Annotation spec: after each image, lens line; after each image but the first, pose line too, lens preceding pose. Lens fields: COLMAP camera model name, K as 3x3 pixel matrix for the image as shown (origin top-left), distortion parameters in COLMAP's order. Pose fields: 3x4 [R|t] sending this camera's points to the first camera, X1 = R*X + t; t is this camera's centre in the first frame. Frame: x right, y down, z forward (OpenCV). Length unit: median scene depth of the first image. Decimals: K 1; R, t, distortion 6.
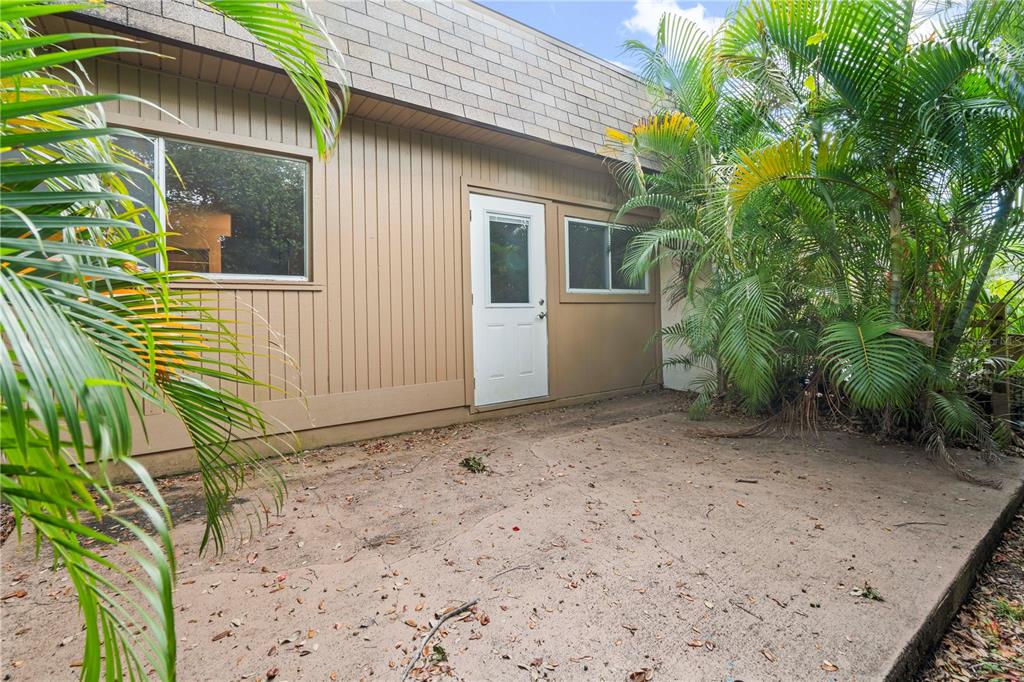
lens RADIAL K [[482.1, 0, 512.6], [0, 482.1, 315.4], [0, 0, 1]] dist [-0.001921, 0.000016]
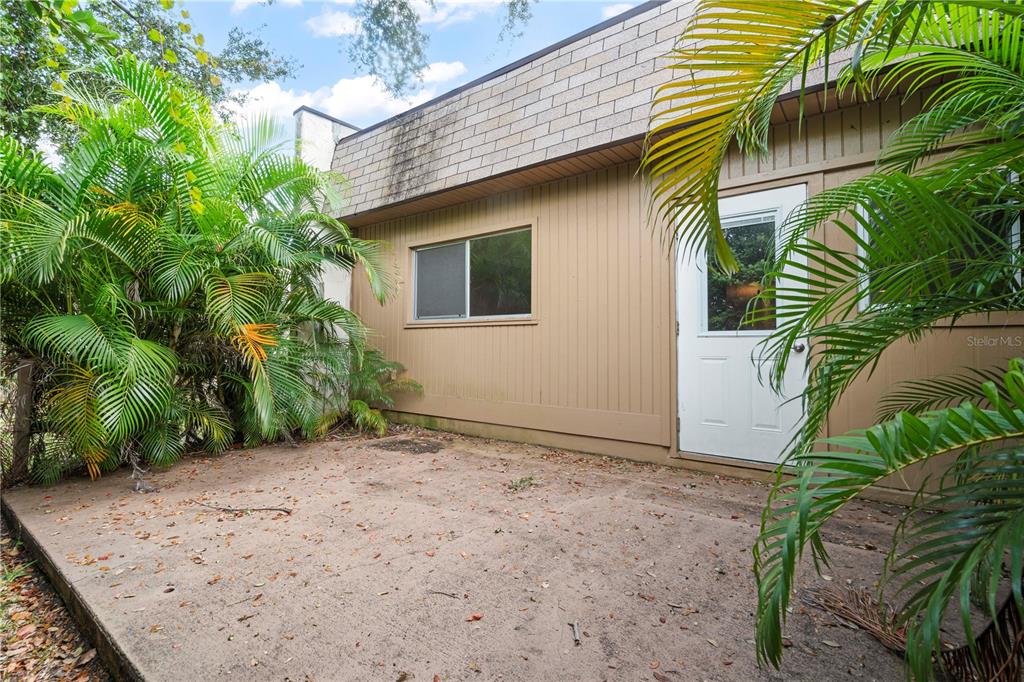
lens RADIAL K [[463.8, 0, 510.6], [0, 463.8, 341.1], [0, 0, 1]] dist [-0.001200, 0.001008]
pose [[0.275912, 0.016443, -0.961042, 1.047045], [-0.005132, 0.999865, 0.015634, -0.032350], [0.961169, 0.000618, 0.275959, 0.781546]]
